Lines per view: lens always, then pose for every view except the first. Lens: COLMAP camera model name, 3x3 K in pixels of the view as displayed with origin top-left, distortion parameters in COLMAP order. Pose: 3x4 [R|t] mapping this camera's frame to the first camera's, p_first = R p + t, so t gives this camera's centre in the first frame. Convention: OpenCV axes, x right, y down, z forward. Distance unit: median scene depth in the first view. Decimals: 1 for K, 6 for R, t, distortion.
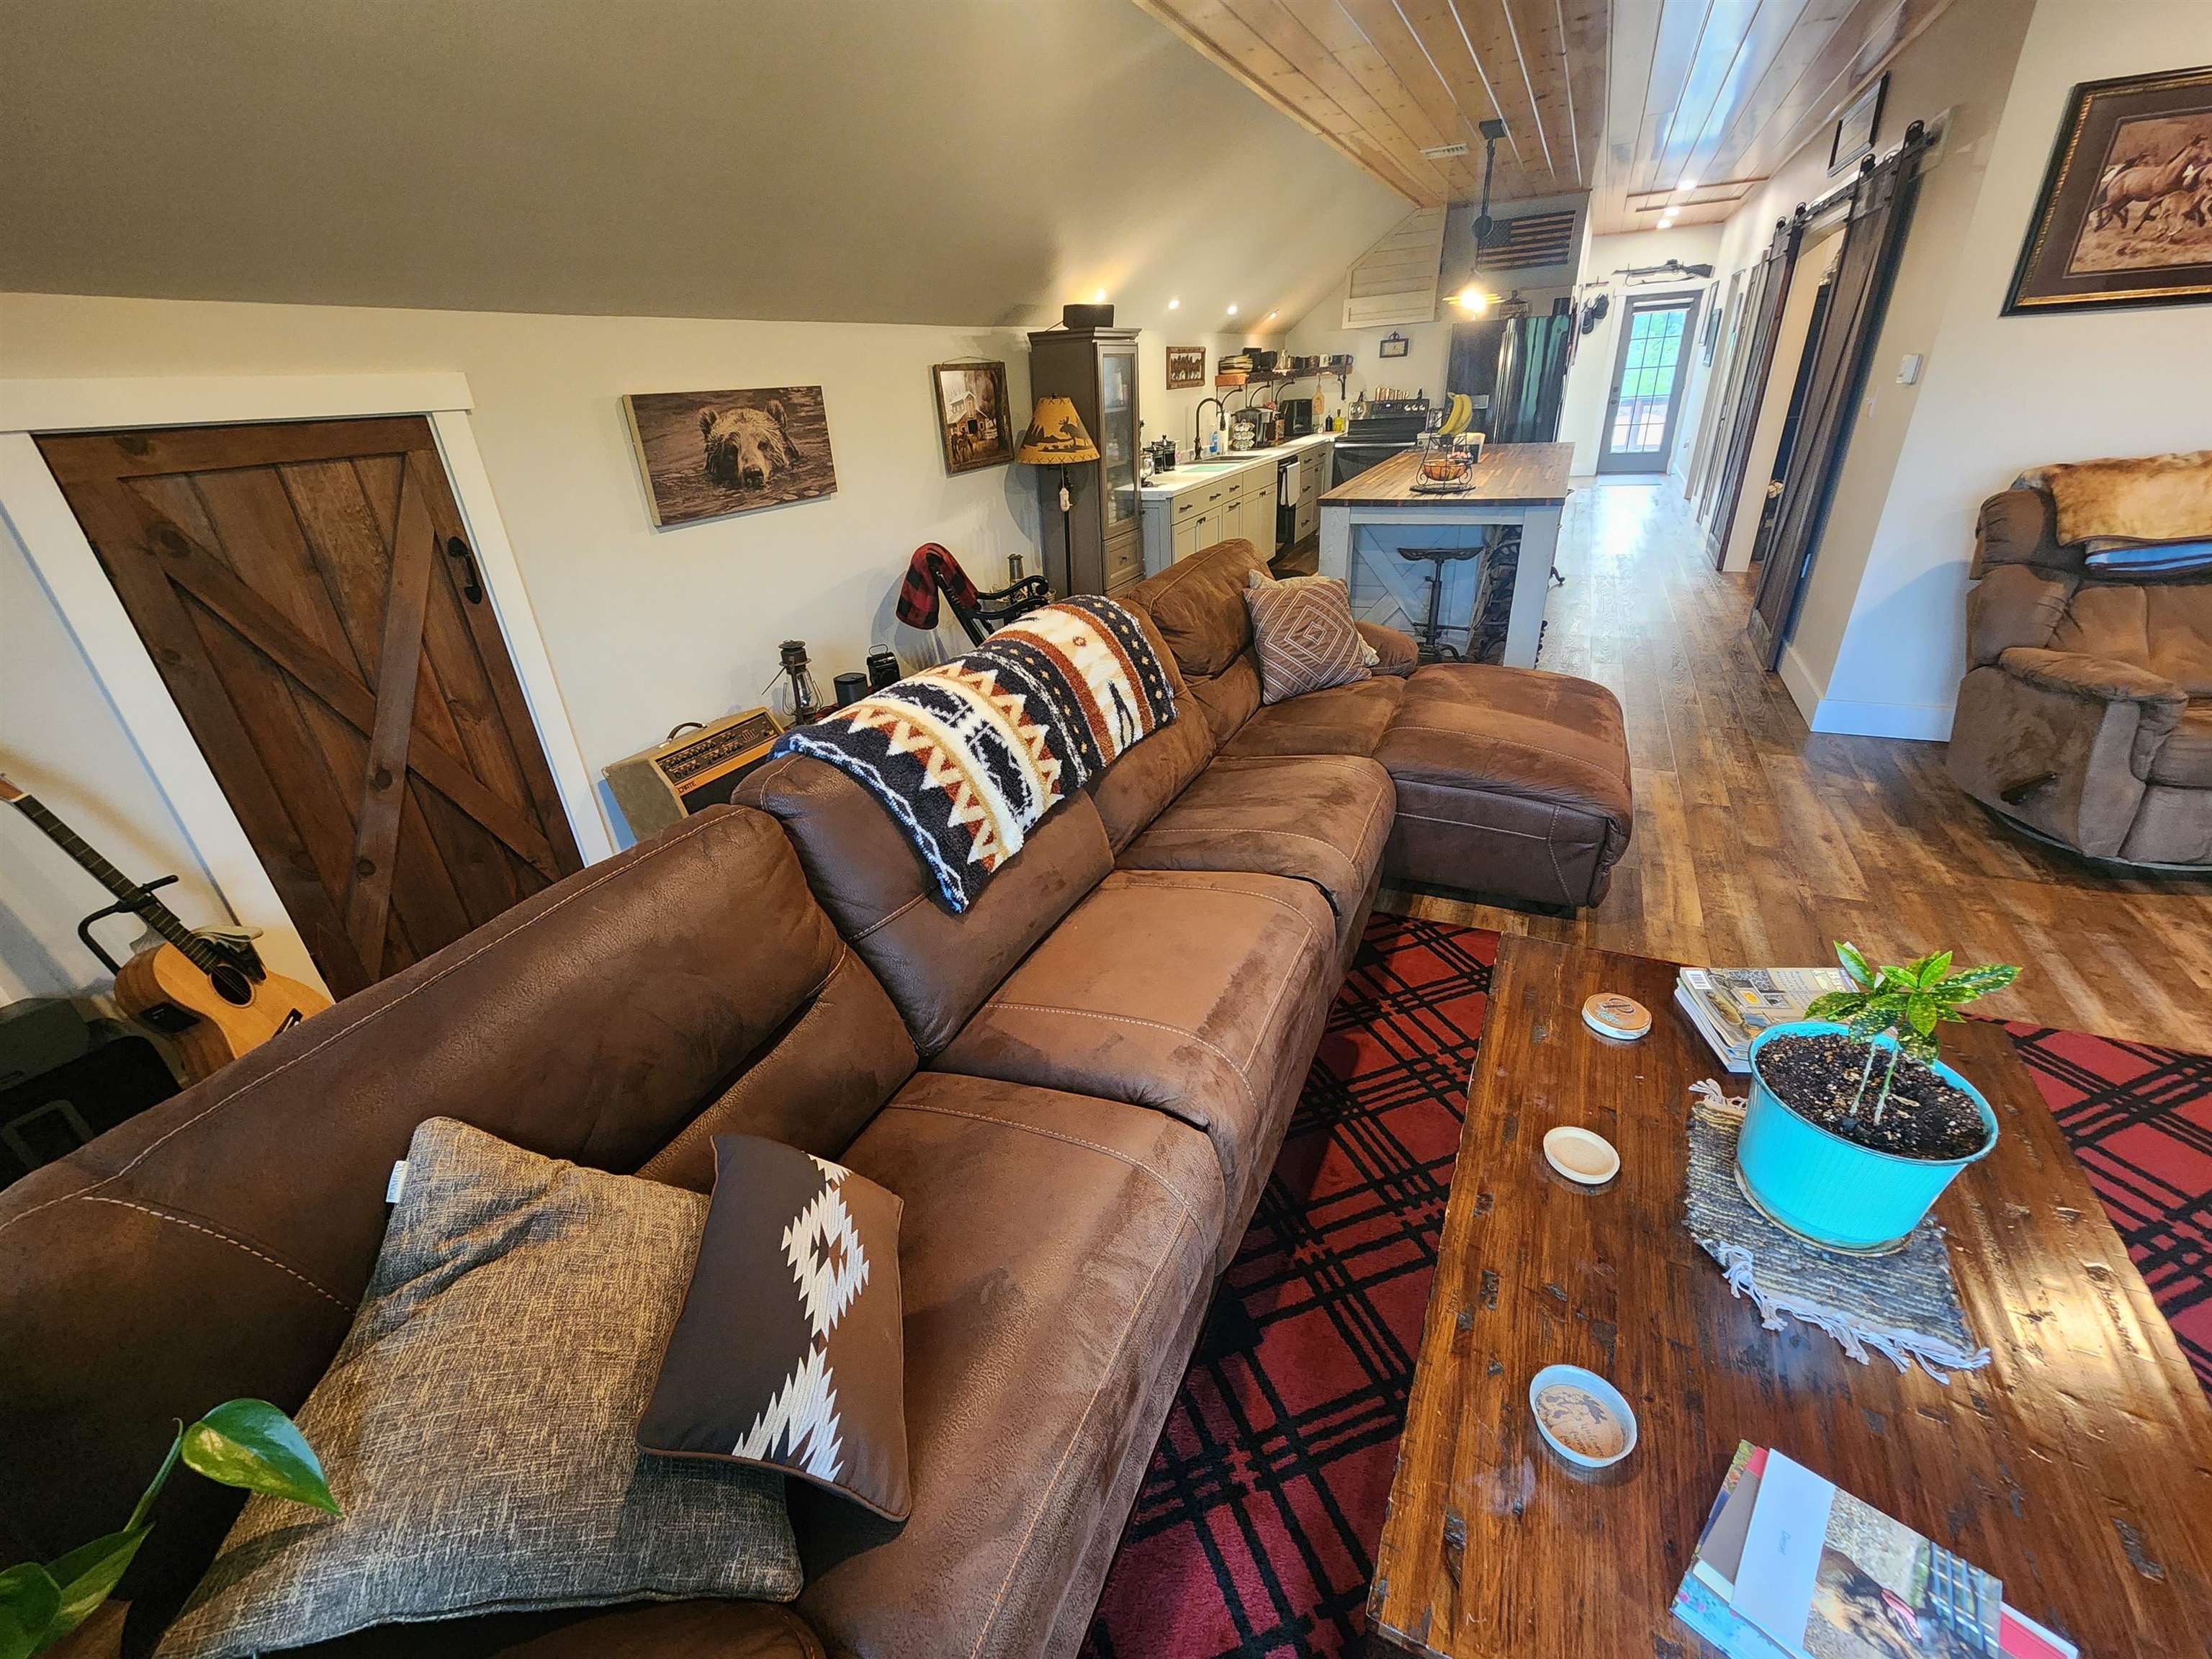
lens RADIAL K [[908.5, 0, 1091.7], [0, 908.5, 837.8], [0, 0, 1]] dist [-0.000668, -0.000666]
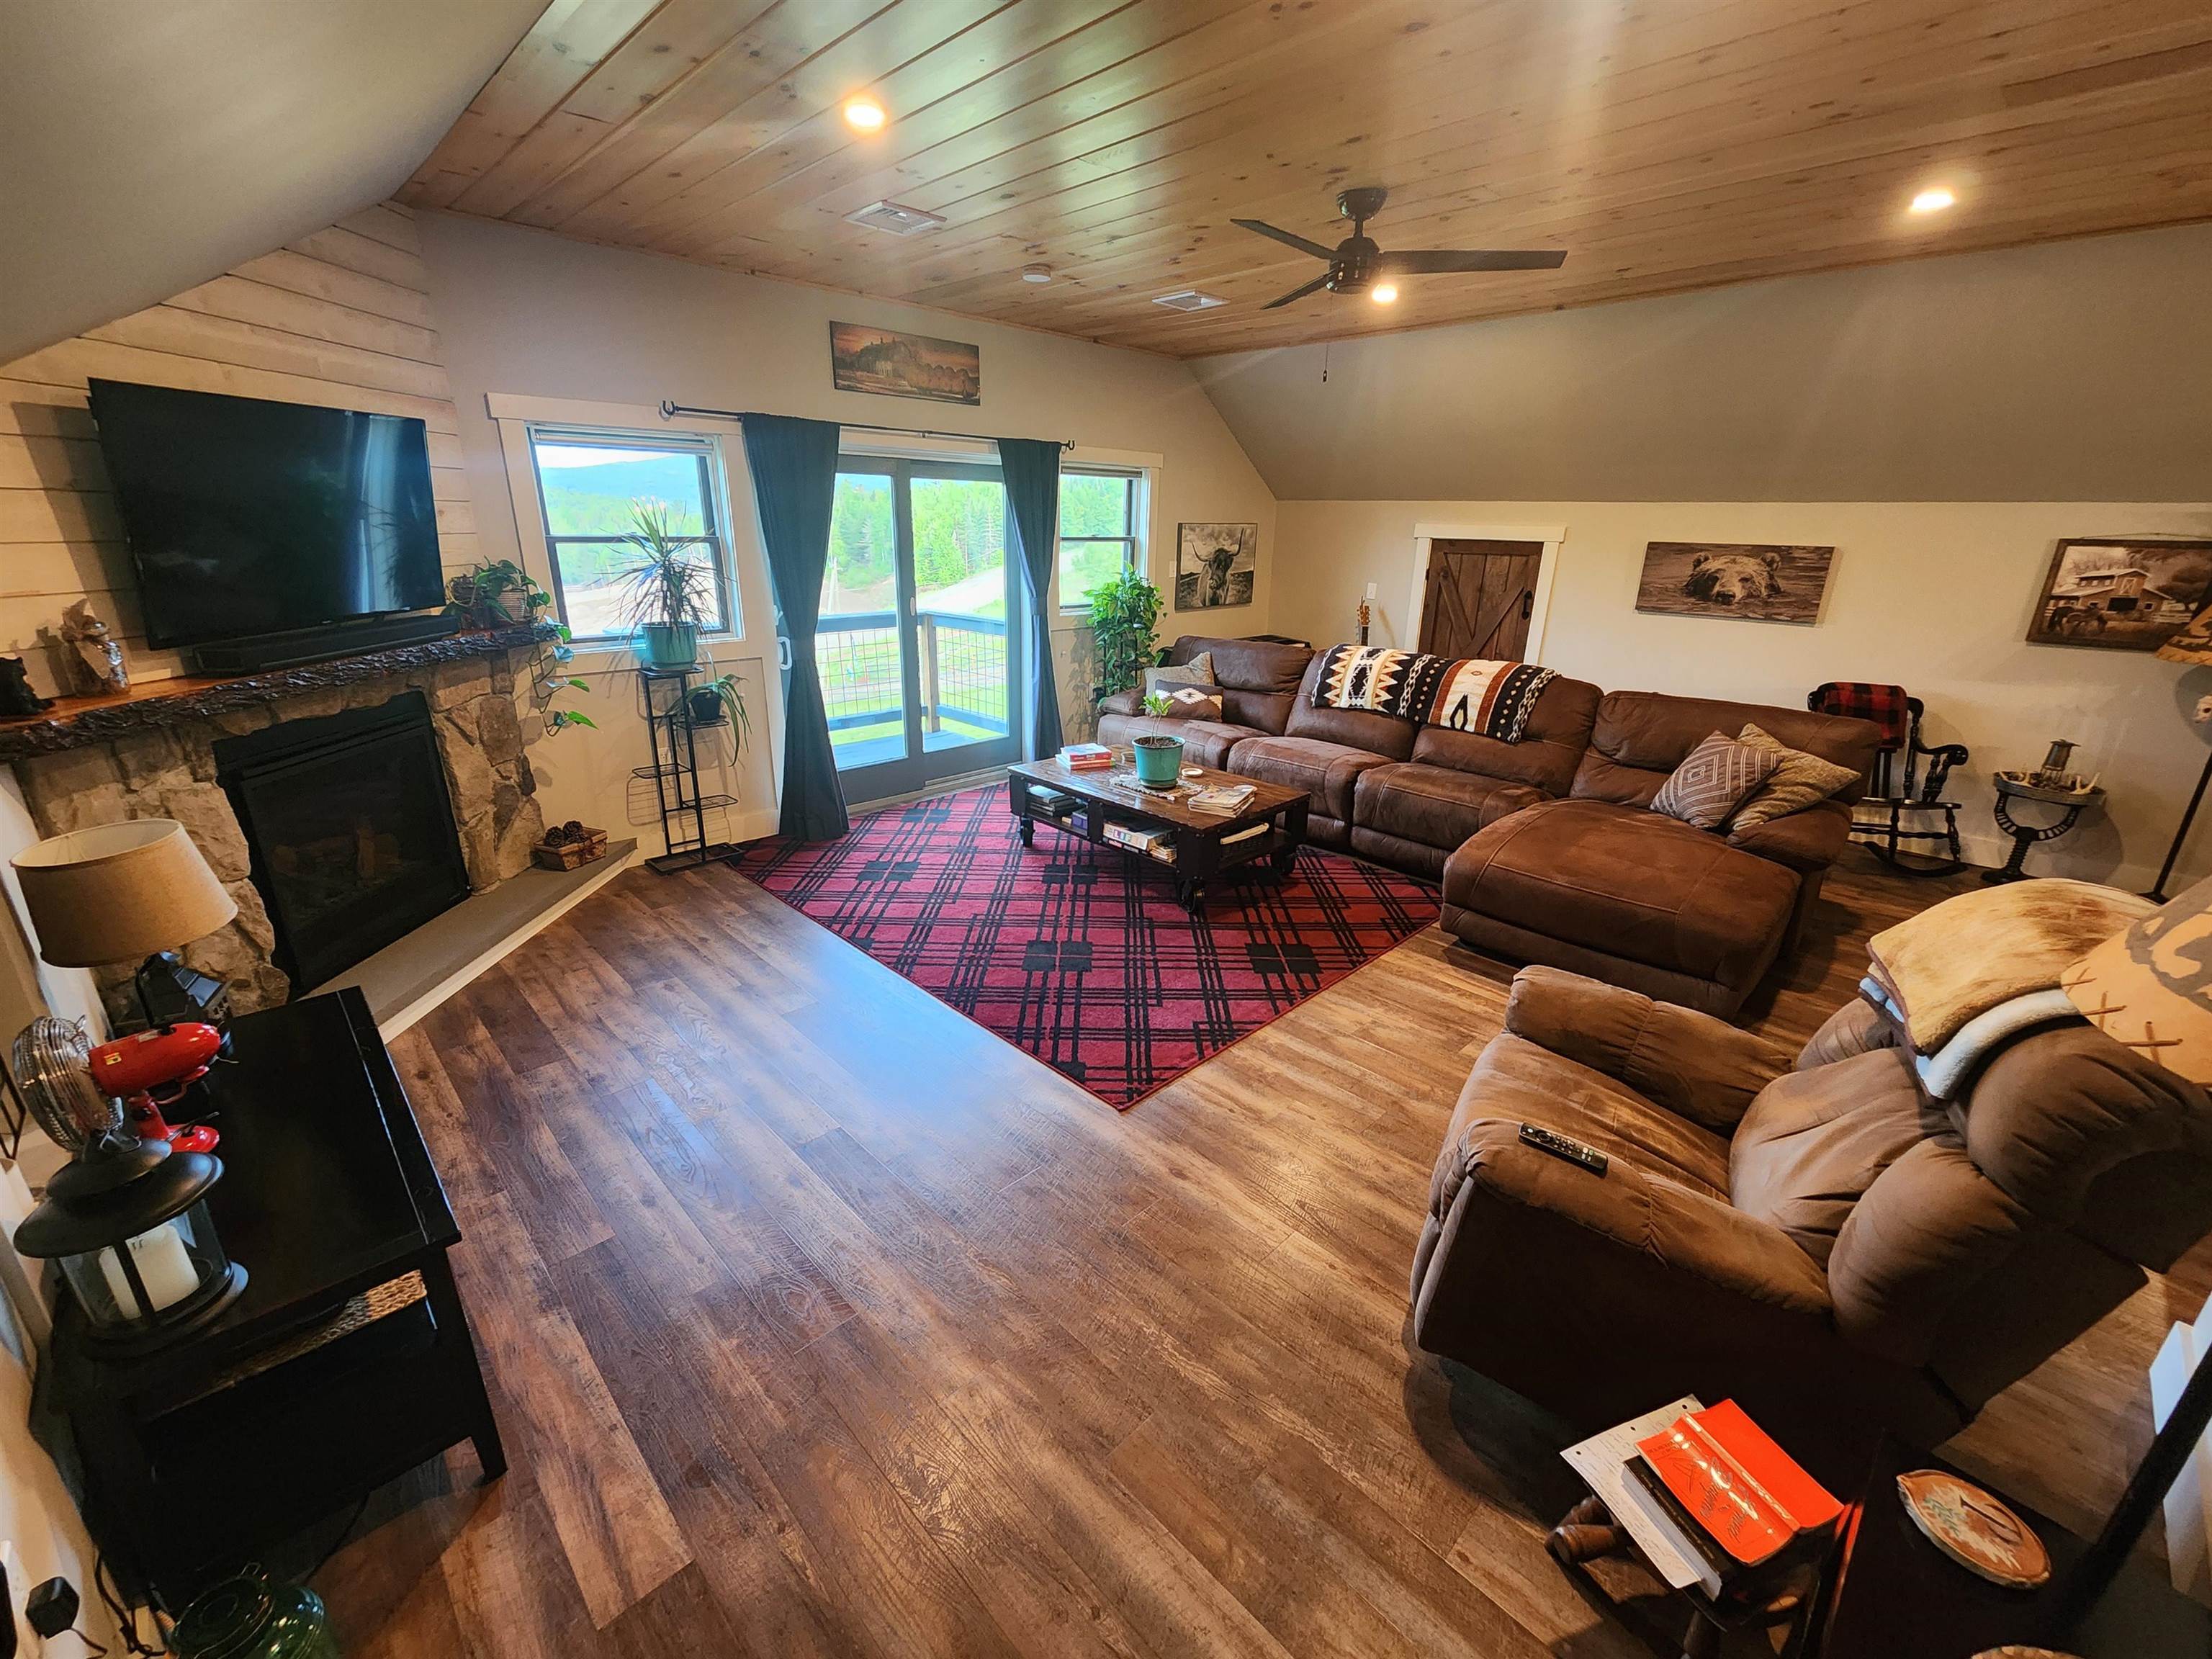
lens RADIAL K [[908.1, 0, 1097.9], [0, 908.1, 835.1], [0, 0, 1]] dist [-0.001372, -0.000518]
pose [[-0.333623, 0.363282, -0.869898, 1.762343], [-0.418631, 0.769697, 0.481990, -0.457944], [0.844656, 0.524969, -0.104708, 0.564627]]
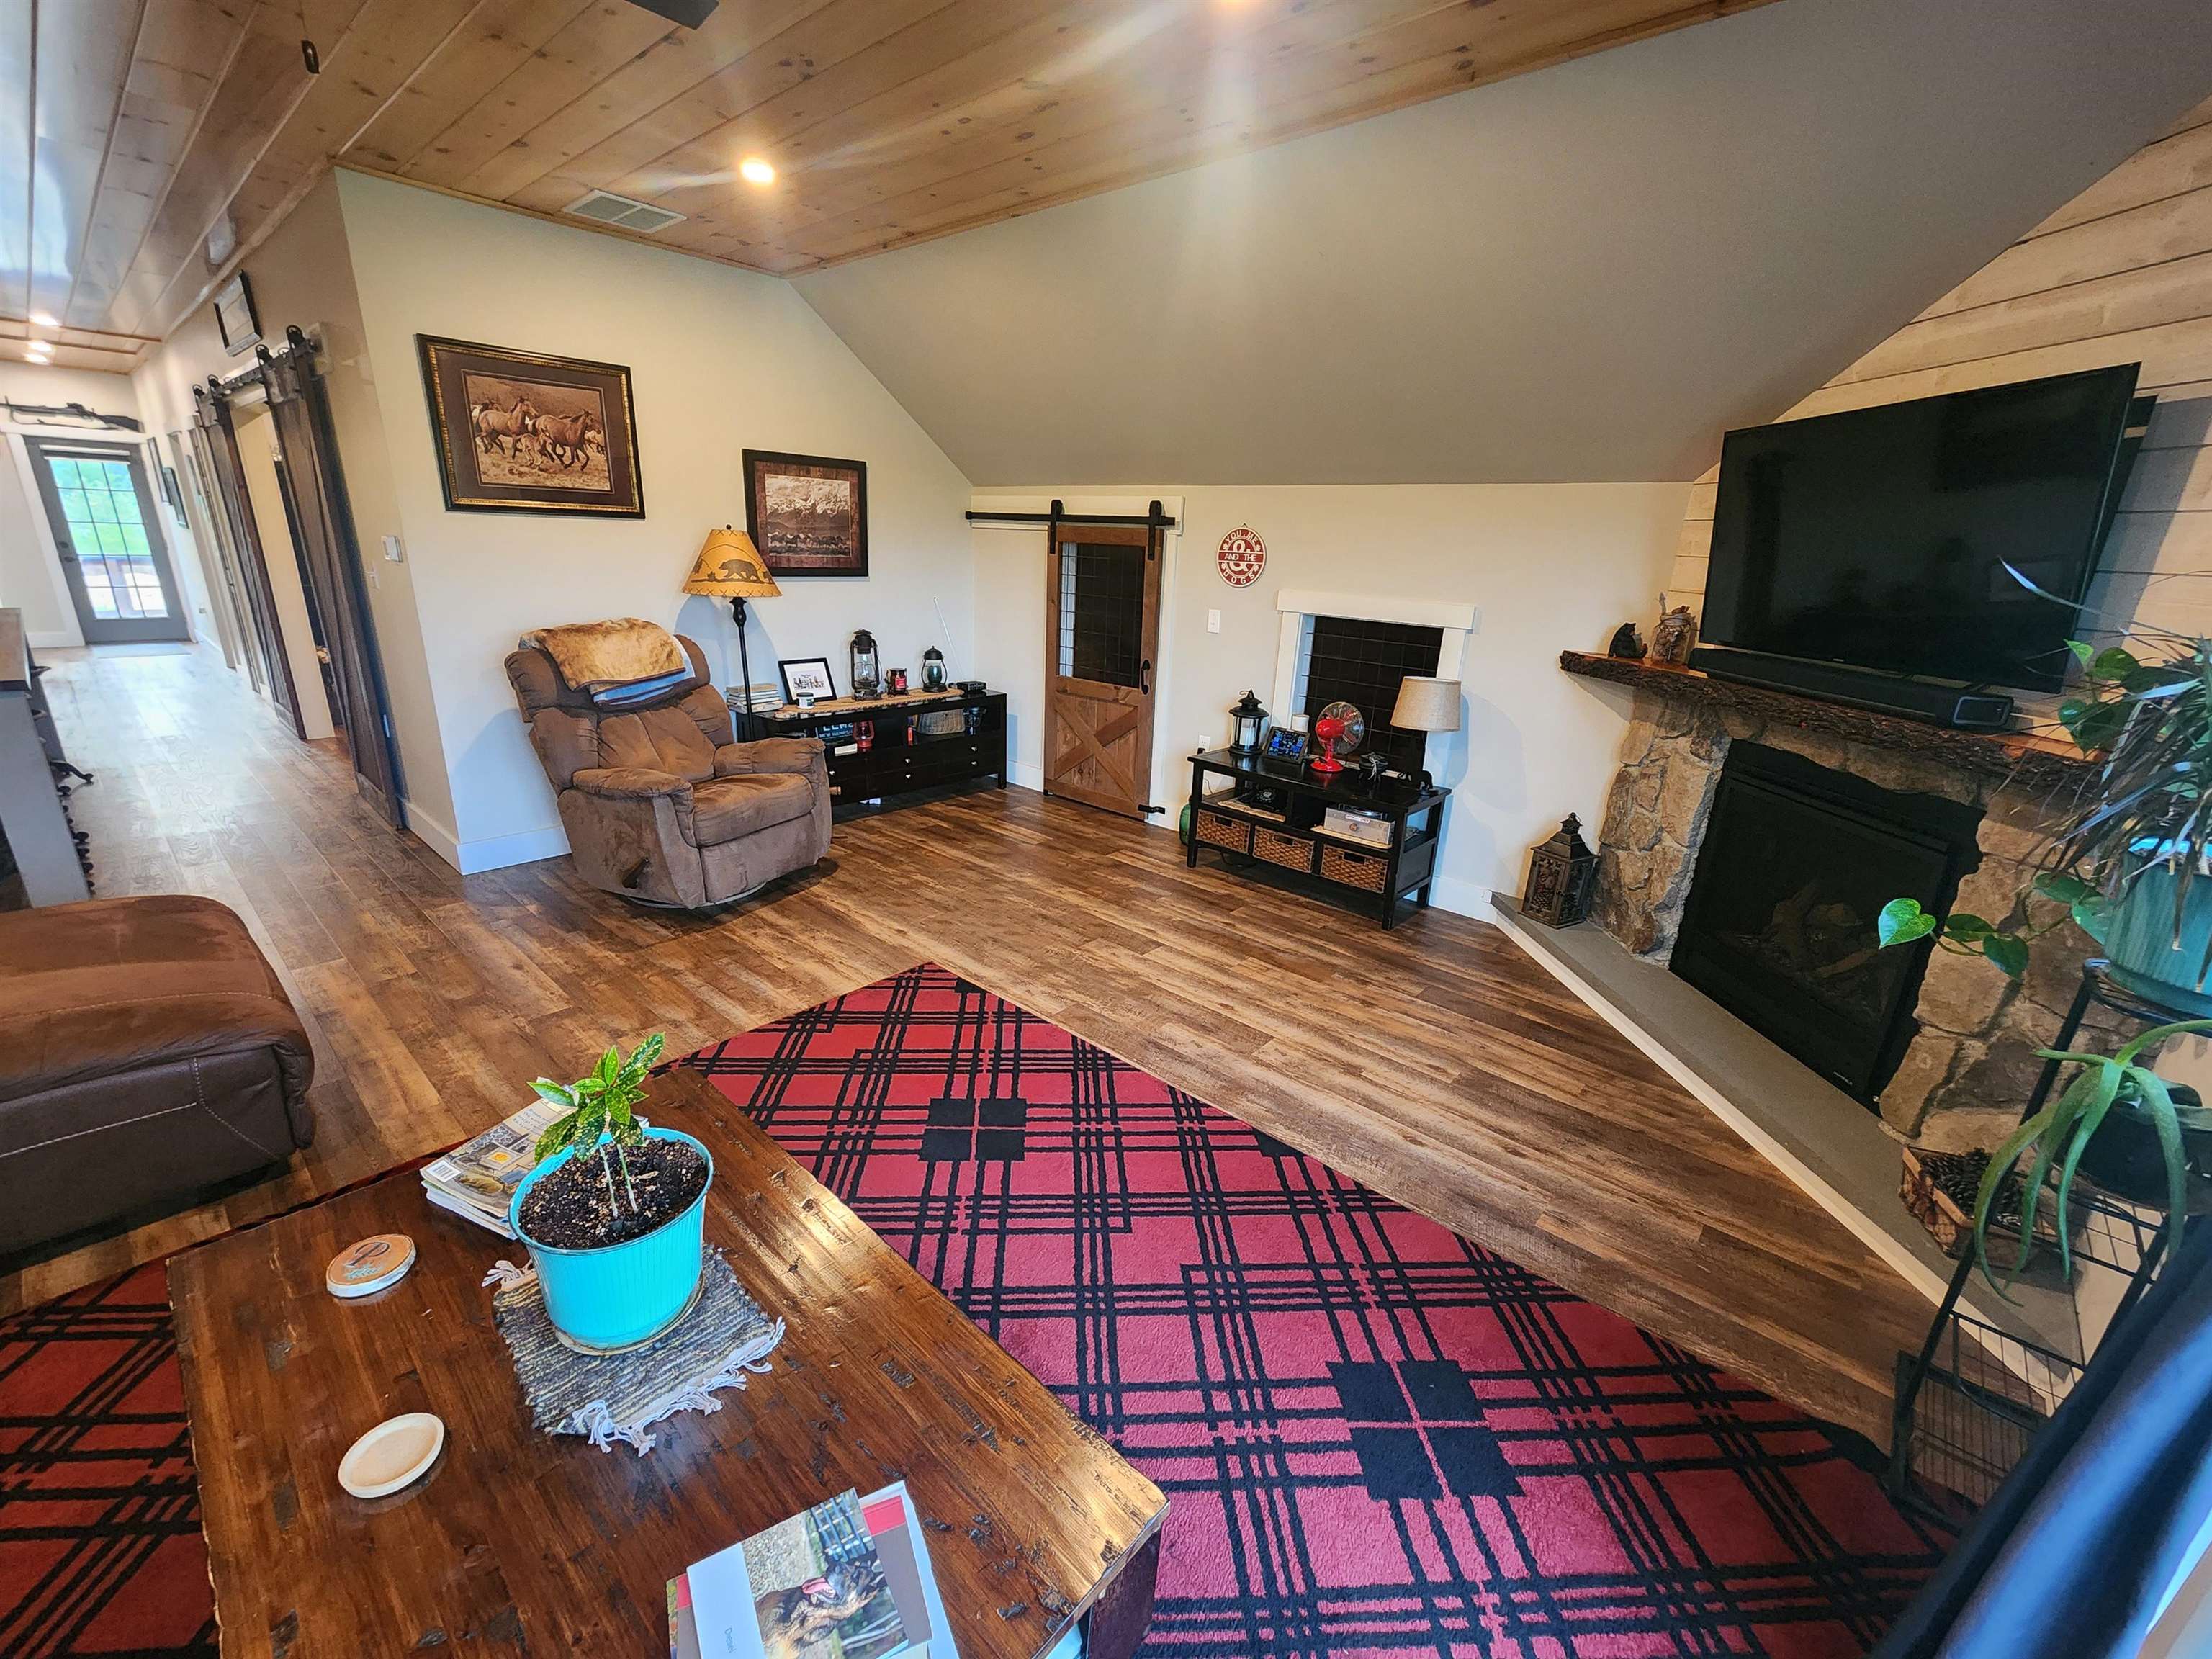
lens RADIAL K [[908.5, 0, 1091.7], [0, 908.5, 837.8], [0, 0, 1]] dist [-0.000668, -0.000666]
pose [[0.274991, -0.231092, 0.933261, 0.040216], [0.377374, 0.918729, 0.116298, -0.007981], [-0.884290, 0.320208, 0.339850, -0.001702]]
